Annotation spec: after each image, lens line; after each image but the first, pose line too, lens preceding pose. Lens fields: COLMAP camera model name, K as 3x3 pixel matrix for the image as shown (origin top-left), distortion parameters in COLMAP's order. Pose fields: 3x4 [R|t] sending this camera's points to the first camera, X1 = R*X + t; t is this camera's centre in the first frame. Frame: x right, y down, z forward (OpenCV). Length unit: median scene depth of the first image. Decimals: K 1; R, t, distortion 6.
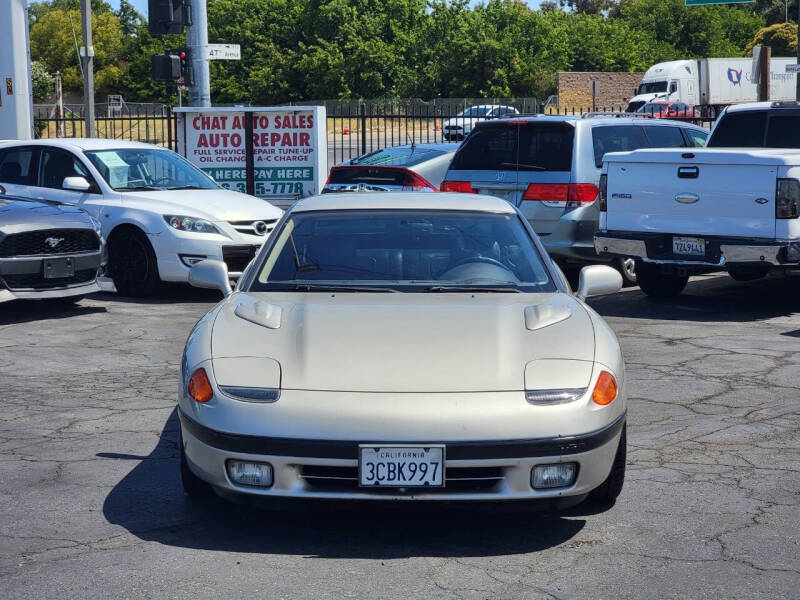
lens RADIAL K [[1599.7, 0, 400.1], [0, 1599.7, 301.5], [0, 0, 1]] dist [0.050641, 0.000000]
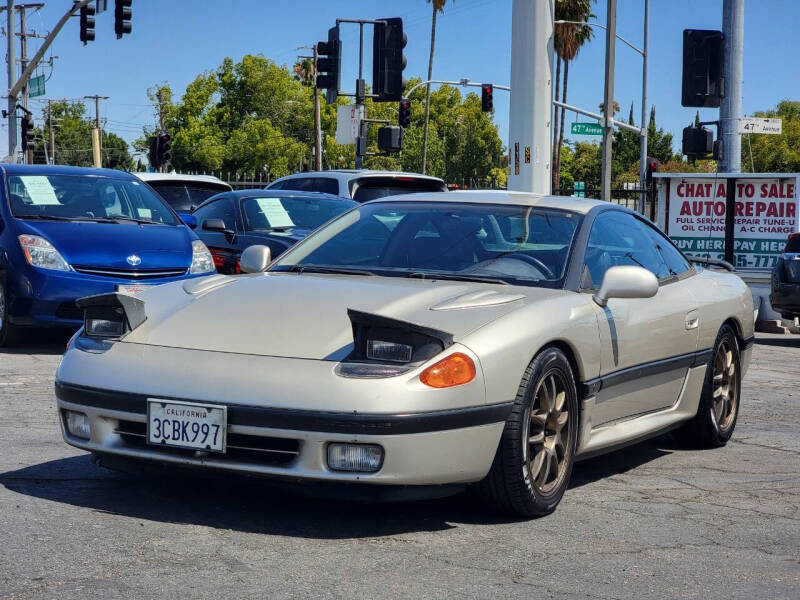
lens RADIAL K [[1599.7, 0, 391.7], [0, 1599.7, 349.4], [0, 0, 1]] dist [0.050641, 0.000000]
pose [[0.891321, 0.069689, -0.447985, 0.232028], [-0.088921, 0.995795, -0.022012, 0.030732], [0.444568, 0.059455, 0.893770, 0.099276]]
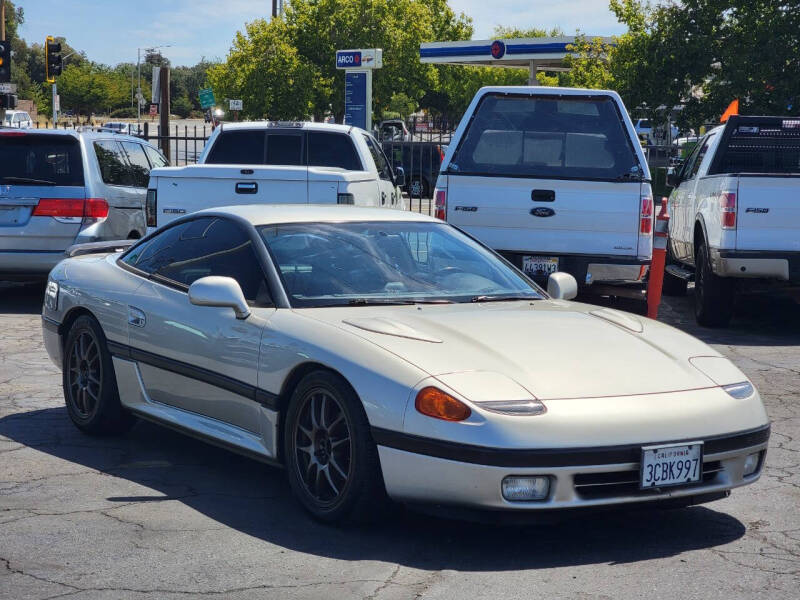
lens RADIAL K [[1599.7, 0, 398.4], [0, 1599.7, 273.8], [0, 0, 1]] dist [0.050641, 0.000000]
pose [[0.834544, -0.025136, 0.550367, -0.318682], [0.041377, 0.998997, -0.017117, -0.004591], [-0.549385, 0.037057, 0.834747, 0.101979]]
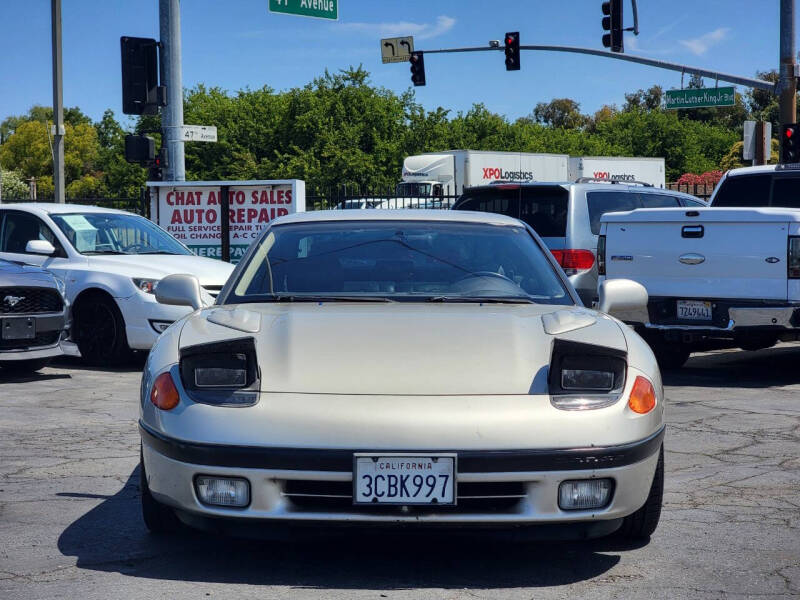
lens RADIAL K [[1599.7, 0, 388.6], [0, 1599.7, 306.5], [0, 0, 1]] dist [0.050641, 0.000000]
pose [[0.999966, 0.000955, 0.008217, -0.006416], [-0.000360, 0.997398, -0.072098, 0.032653], [-0.008264, 0.072092, 0.997364, 0.071844]]
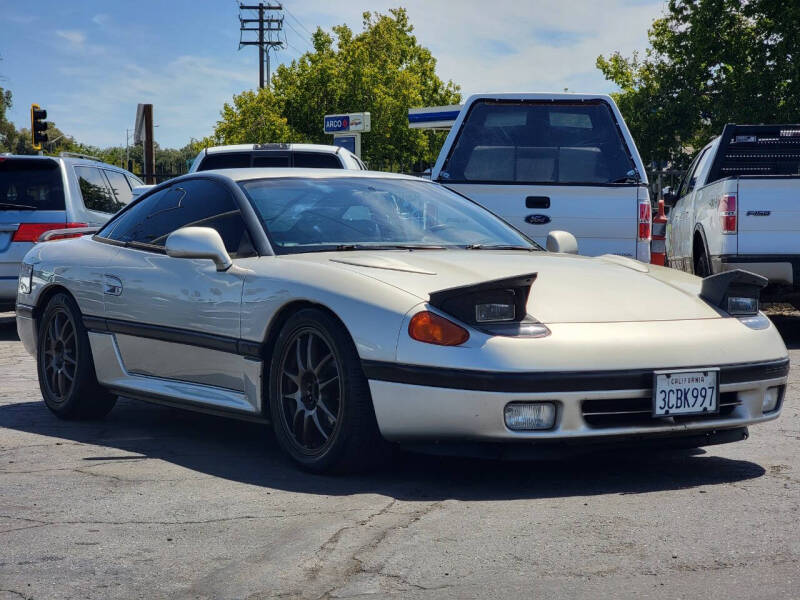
lens RADIAL K [[1599.7, 0, 398.9], [0, 1599.7, 296.8], [0, 0, 1]] dist [0.050641, 0.000000]
pose [[0.831423, -0.022563, 0.555182, -0.301267], [0.063196, 0.996531, -0.054141, 0.038826], [-0.552035, 0.080099, 0.829965, 0.131198]]
